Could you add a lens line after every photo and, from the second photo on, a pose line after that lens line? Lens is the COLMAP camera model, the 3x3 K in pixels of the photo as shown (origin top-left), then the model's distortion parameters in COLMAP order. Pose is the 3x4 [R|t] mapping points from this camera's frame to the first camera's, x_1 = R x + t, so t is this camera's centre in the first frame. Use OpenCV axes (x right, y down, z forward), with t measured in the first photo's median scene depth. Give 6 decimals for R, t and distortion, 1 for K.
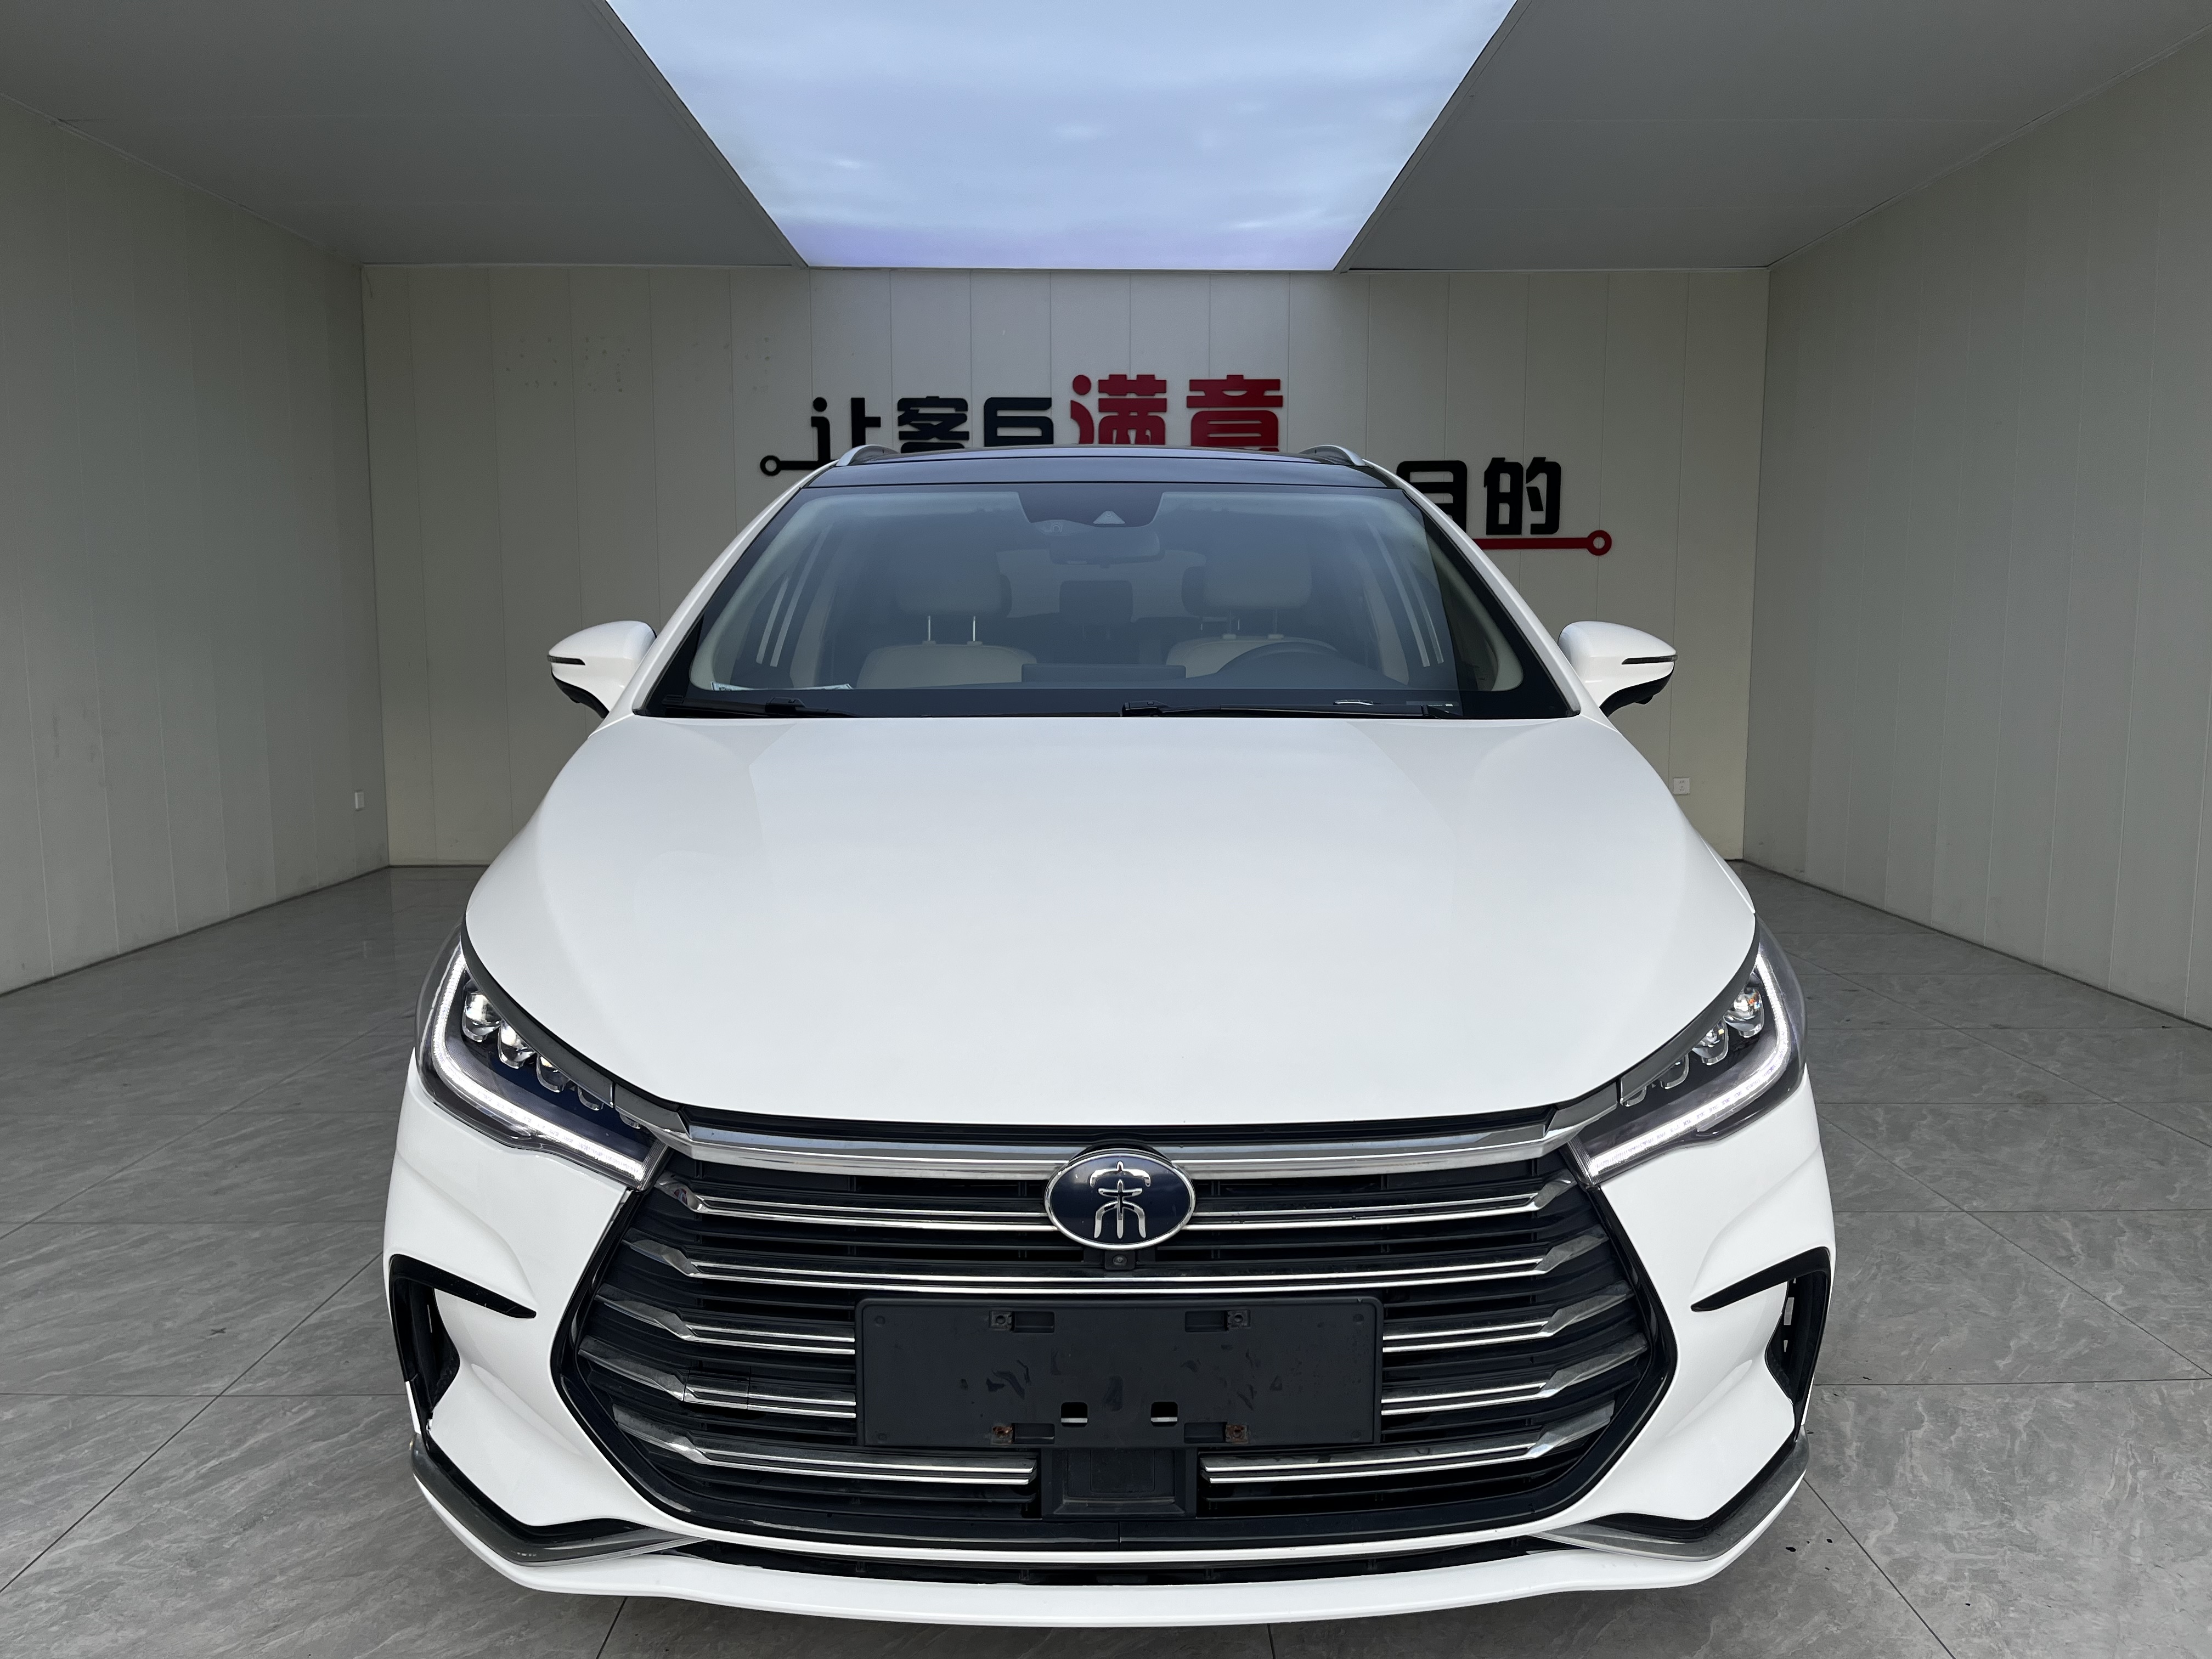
lens RADIAL K [[1704.2, 0, 1098.8], [0, 1704.2, 815.2], [0, 0, 1]] dist [0.048042, -0.038590]
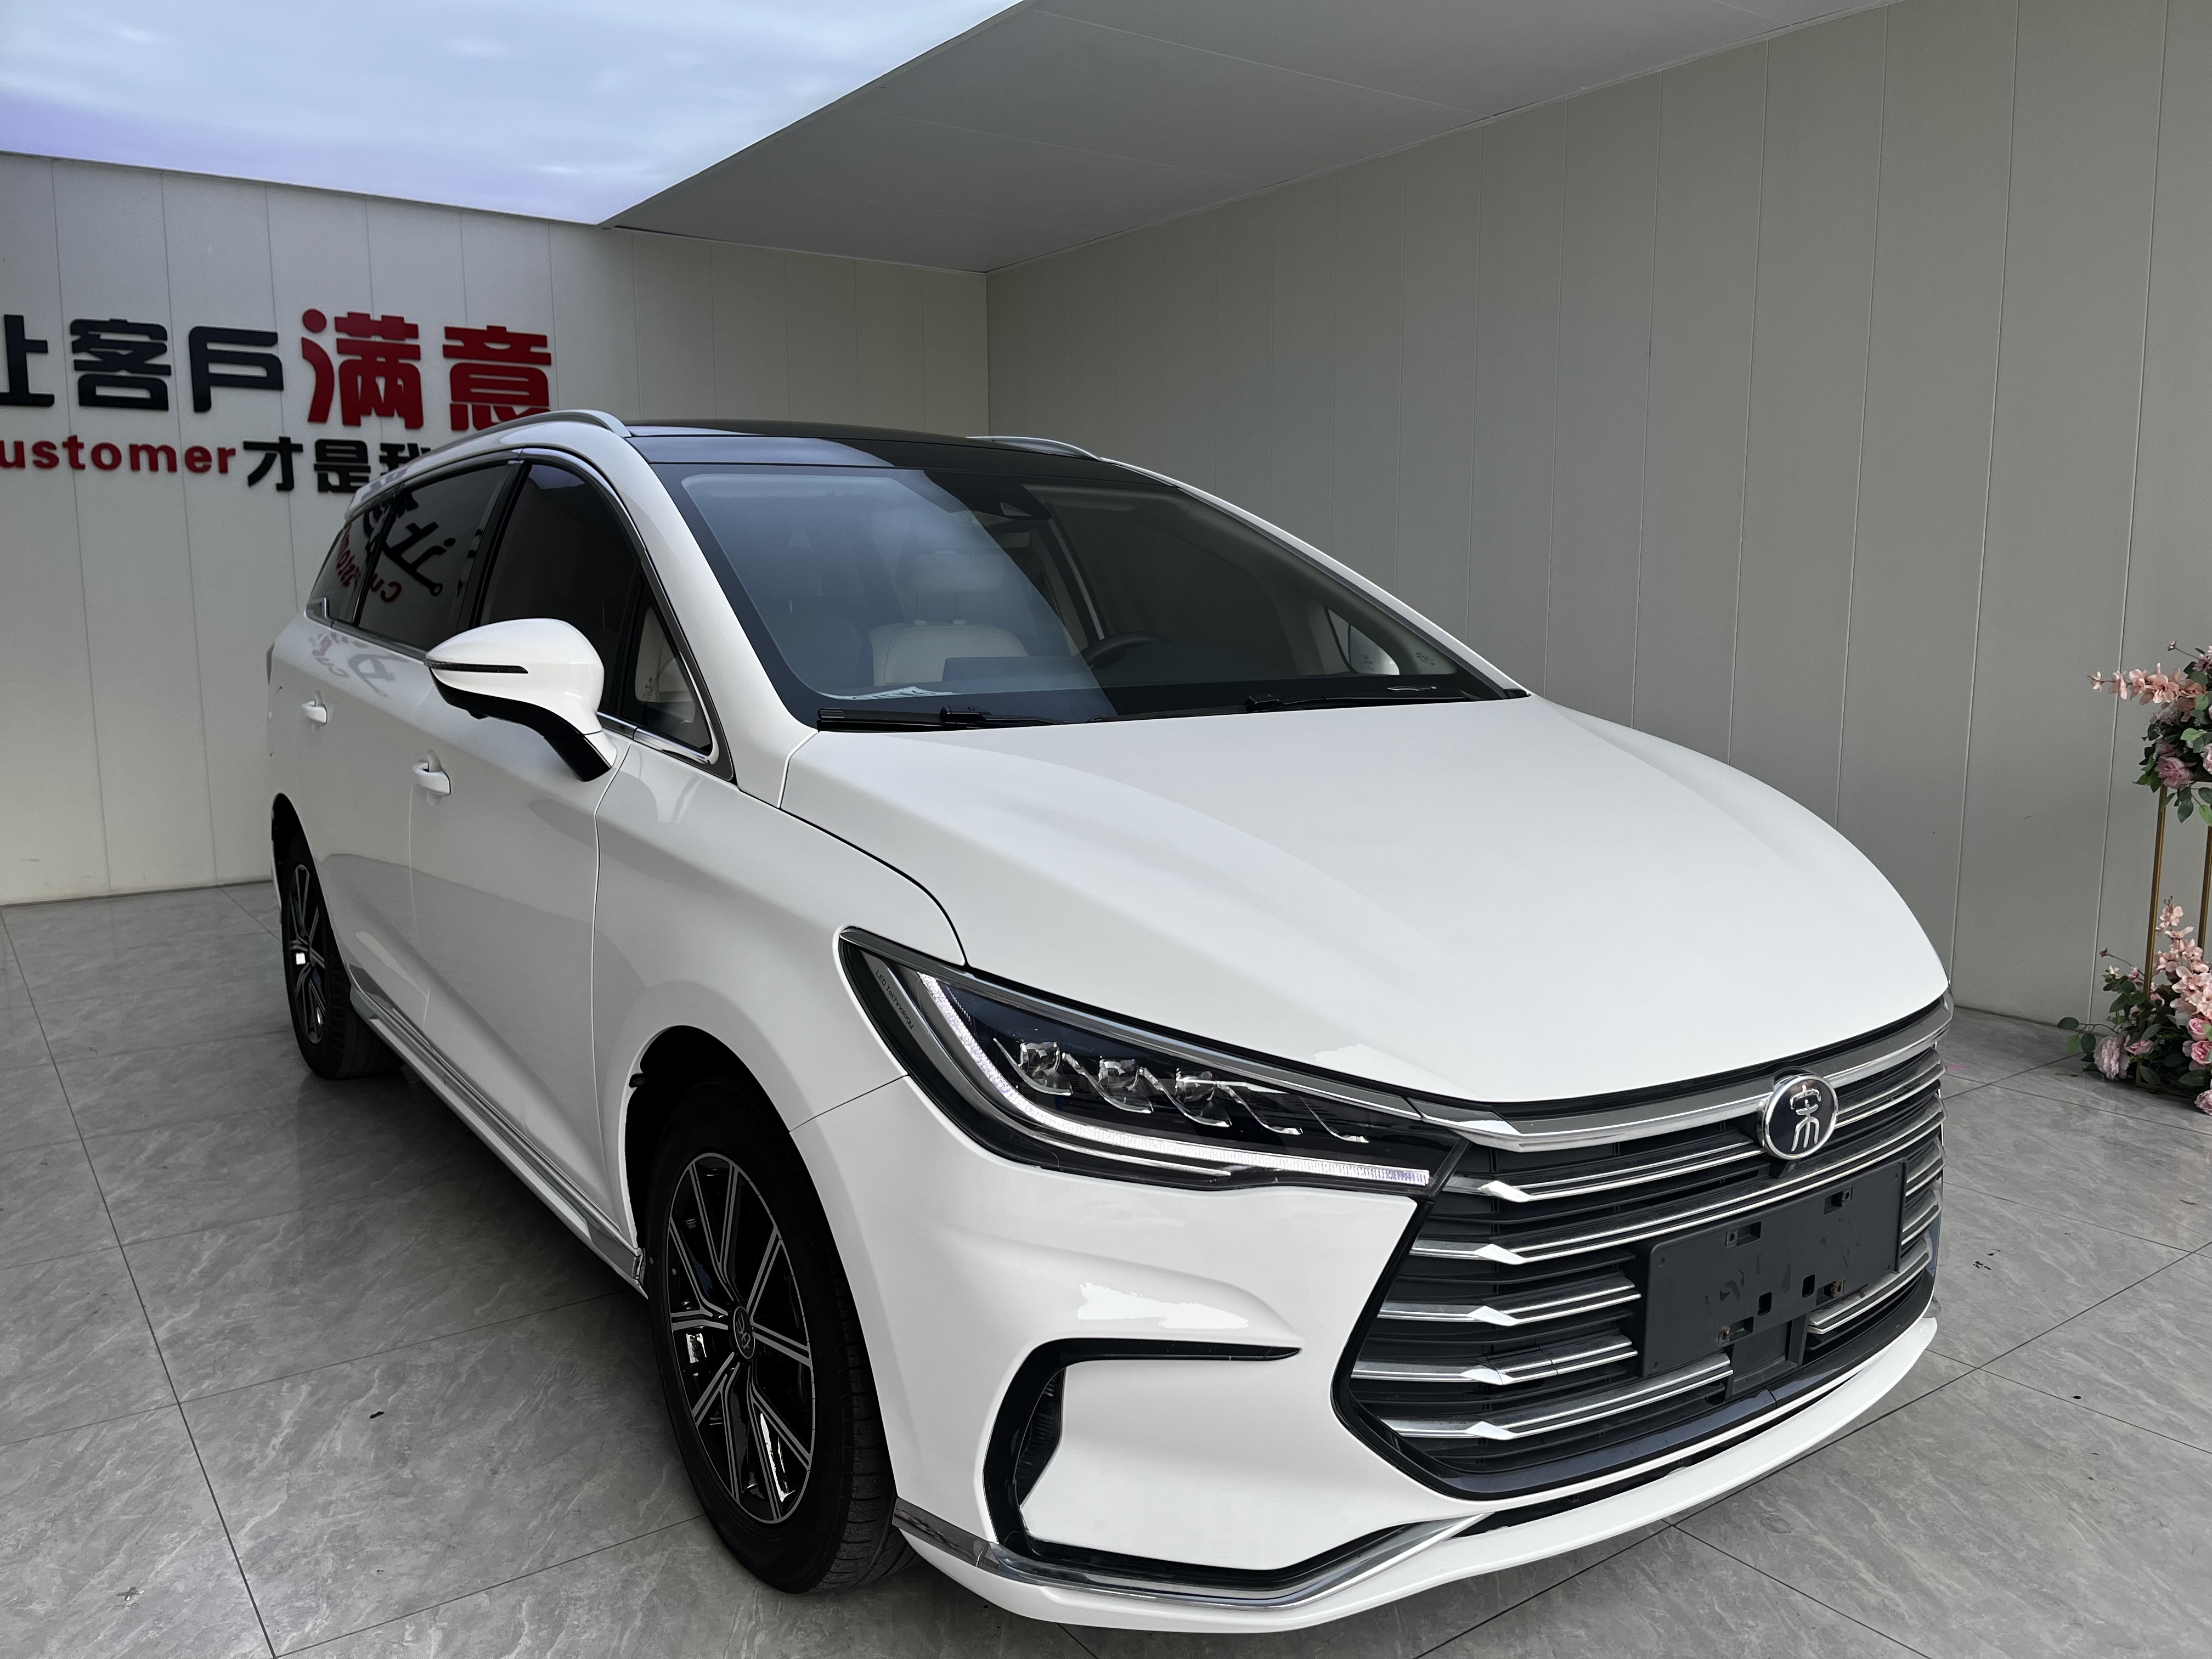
lens RADIAL K [[1671.6, 0, 1106.0], [0, 1671.6, 829.5], [0, 0, 1]] dist [0.112634, -0.151840]
pose [[0.814496, -0.085957, 0.573766, -0.201762], [0.067746, 0.996289, 0.053086, -0.013351], [-0.576200, -0.004368, 0.817297, 0.059979]]
